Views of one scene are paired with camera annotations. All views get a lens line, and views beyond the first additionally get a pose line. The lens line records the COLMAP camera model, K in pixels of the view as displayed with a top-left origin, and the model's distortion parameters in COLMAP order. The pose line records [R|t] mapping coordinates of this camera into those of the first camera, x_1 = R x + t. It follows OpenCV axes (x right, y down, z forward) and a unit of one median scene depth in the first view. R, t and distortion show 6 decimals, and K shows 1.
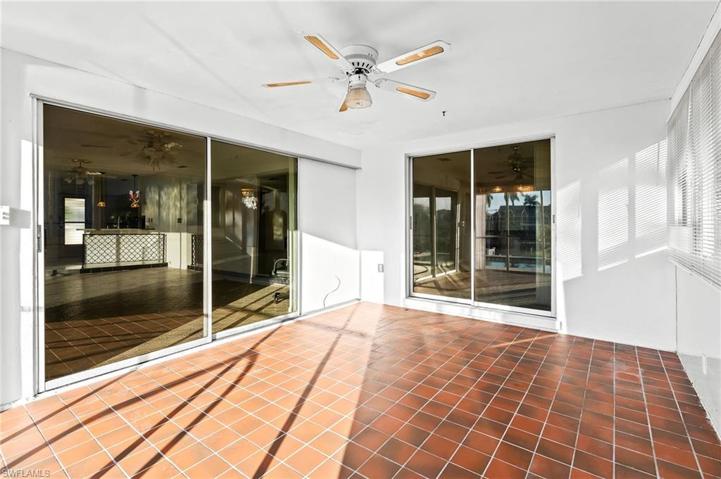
lens RADIAL K [[334.8, 0, 361.0], [0, 334.8, 233.2], [0, 0, 1]] dist [-0.000239, -0.000026]
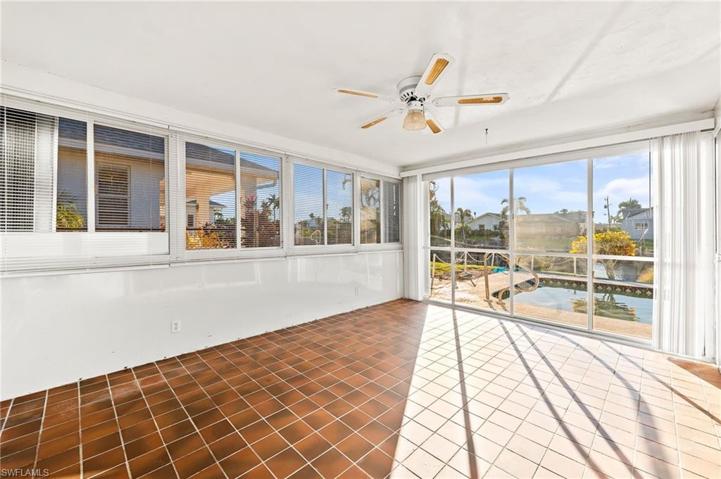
lens RADIAL K [[287.0, 0, 360.4], [0, 287.0, 234.9], [0, 0, 1]] dist [-0.002797, 0.000132]
pose [[-0.989488, 0.000398, 0.144617, 0.029452], [0.002792, 0.999862, 0.016354, -0.033866], [-0.144590, 0.016586, -0.989353, 1.784734]]
